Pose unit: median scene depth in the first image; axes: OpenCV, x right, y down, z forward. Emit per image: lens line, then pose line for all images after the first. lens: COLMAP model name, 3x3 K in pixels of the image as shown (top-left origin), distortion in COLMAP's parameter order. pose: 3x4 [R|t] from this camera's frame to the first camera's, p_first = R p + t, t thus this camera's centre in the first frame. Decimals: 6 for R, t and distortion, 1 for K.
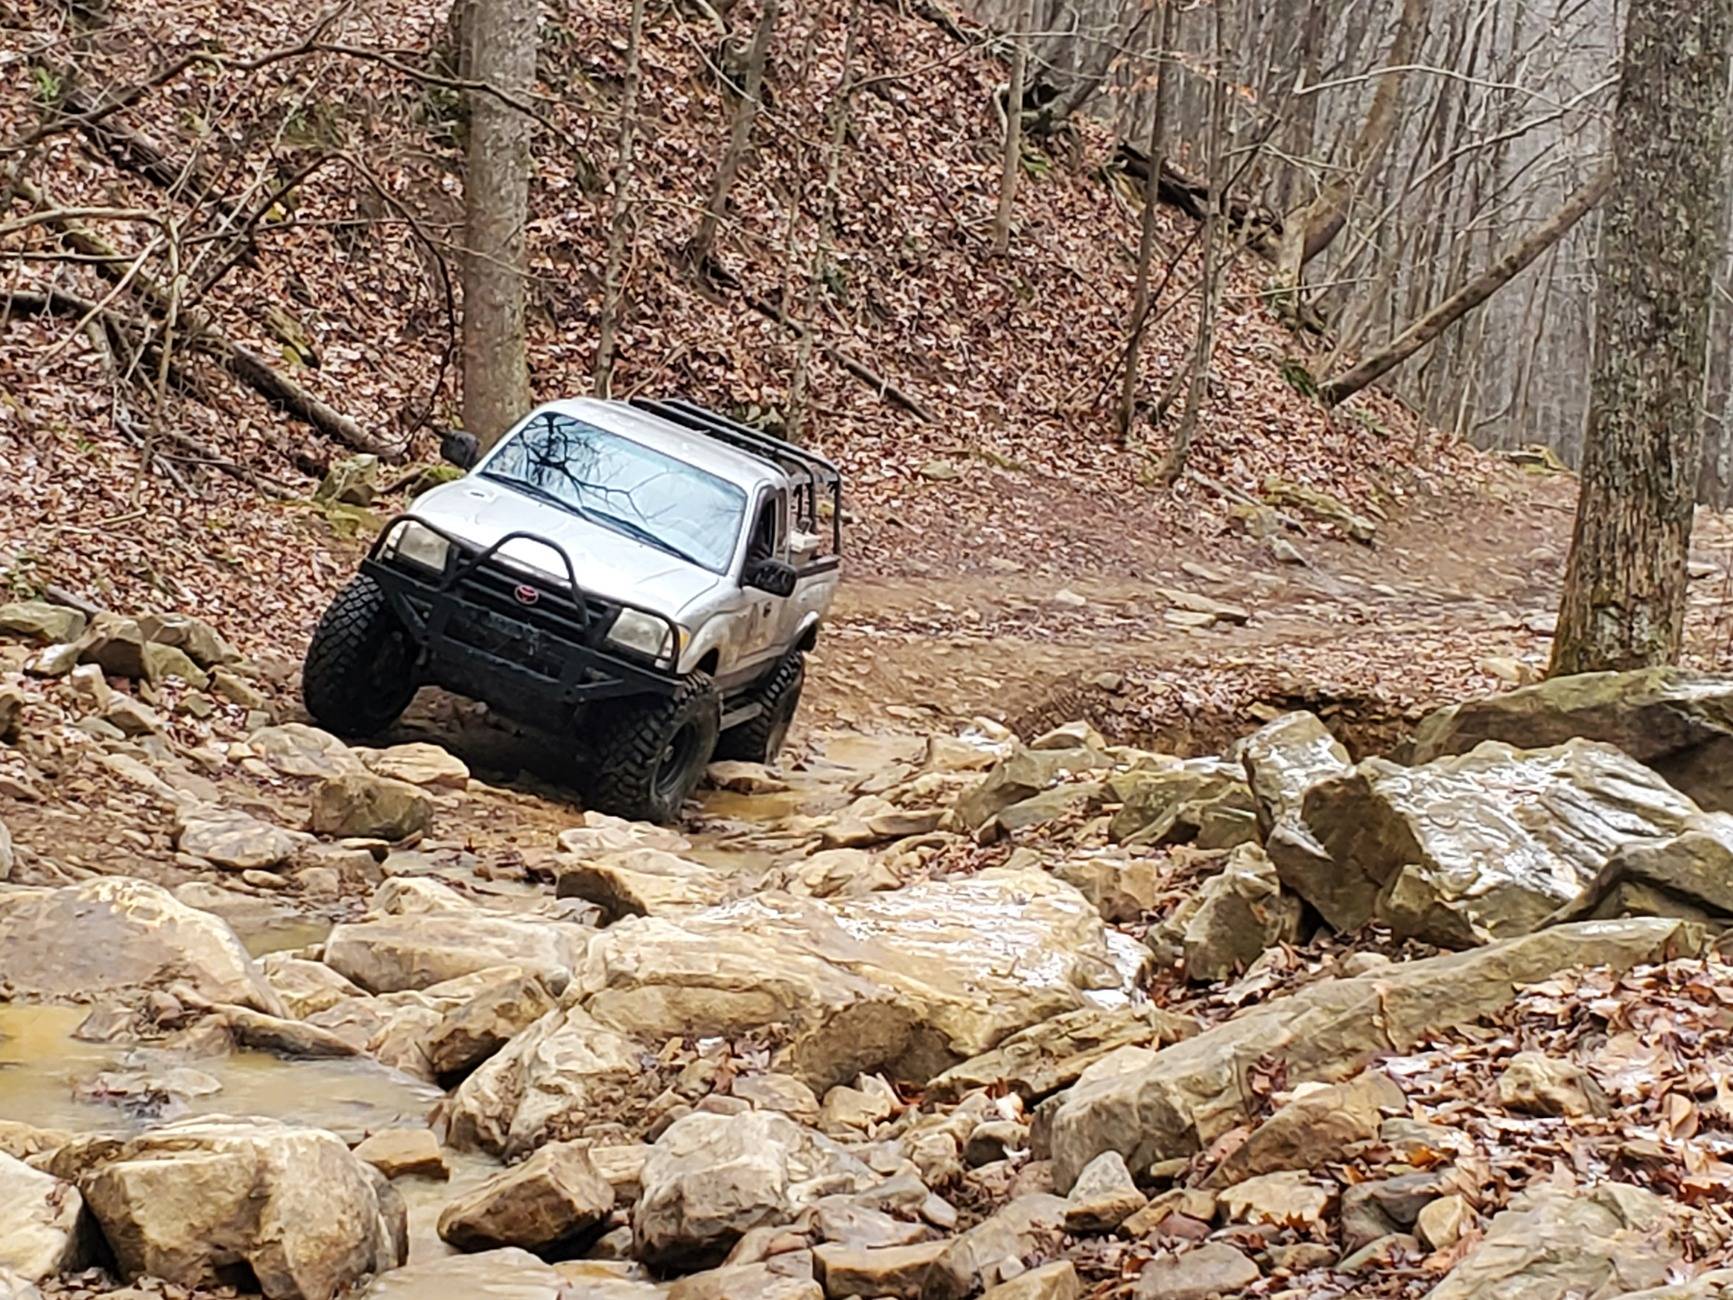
lens RADIAL K [[1387.5, 0, 857.8], [0, 1387.5, 628.5], [0, 0, 1]] dist [0.037550, -0.008305]
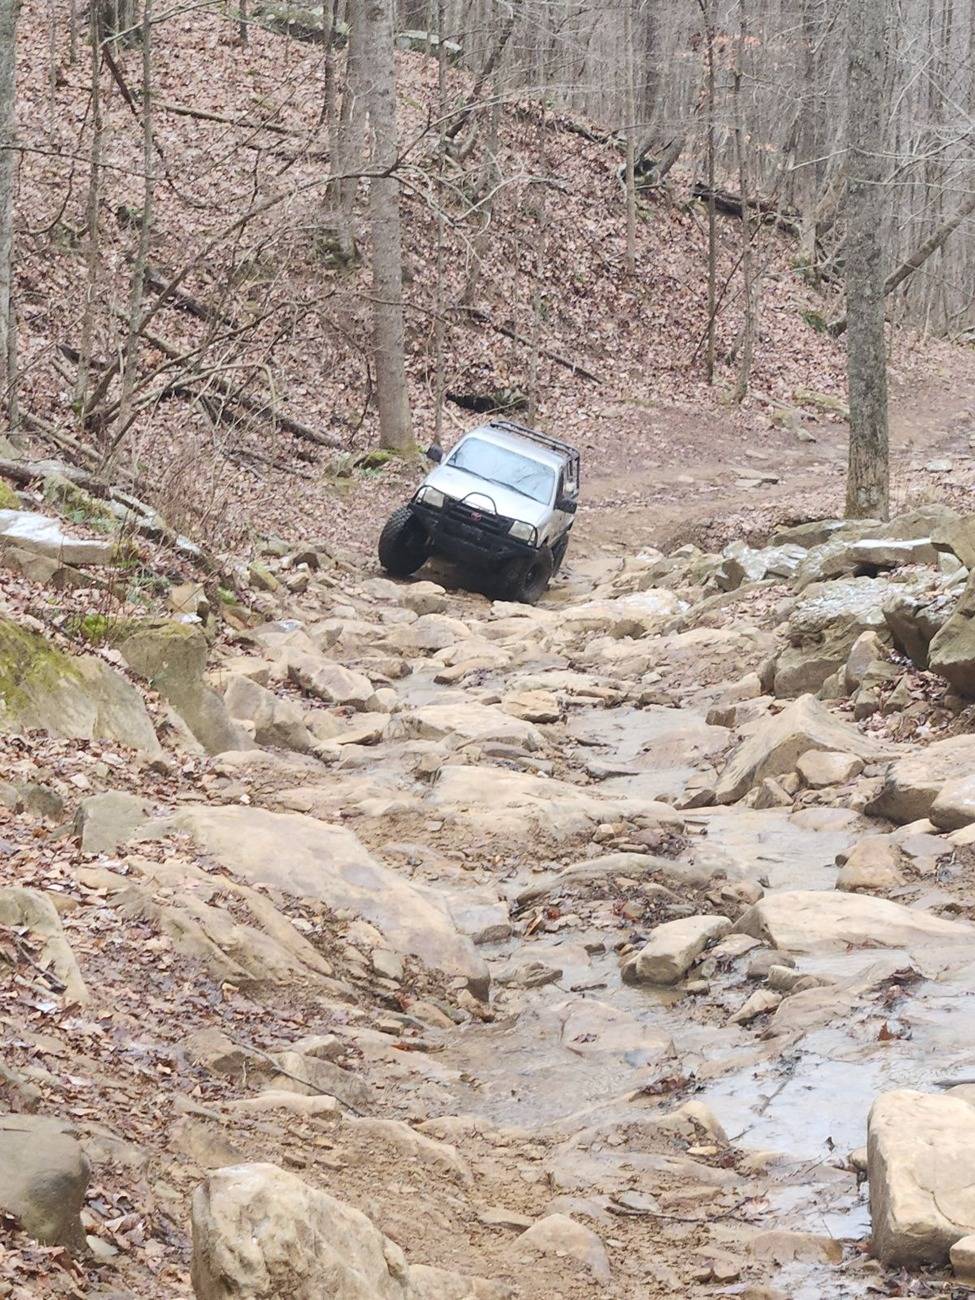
lens RADIAL K [[1040.9, 0, 535.3], [0, 1040.9, 497.5], [0, 0, 1]] dist [0.037550, -0.008305]
pose [[0.994509, -0.103499, -0.015458, -0.027319], [0.103725, 0.994498, 0.014622, -0.029576], [0.013860, -0.016145, 0.999774, -0.343802]]
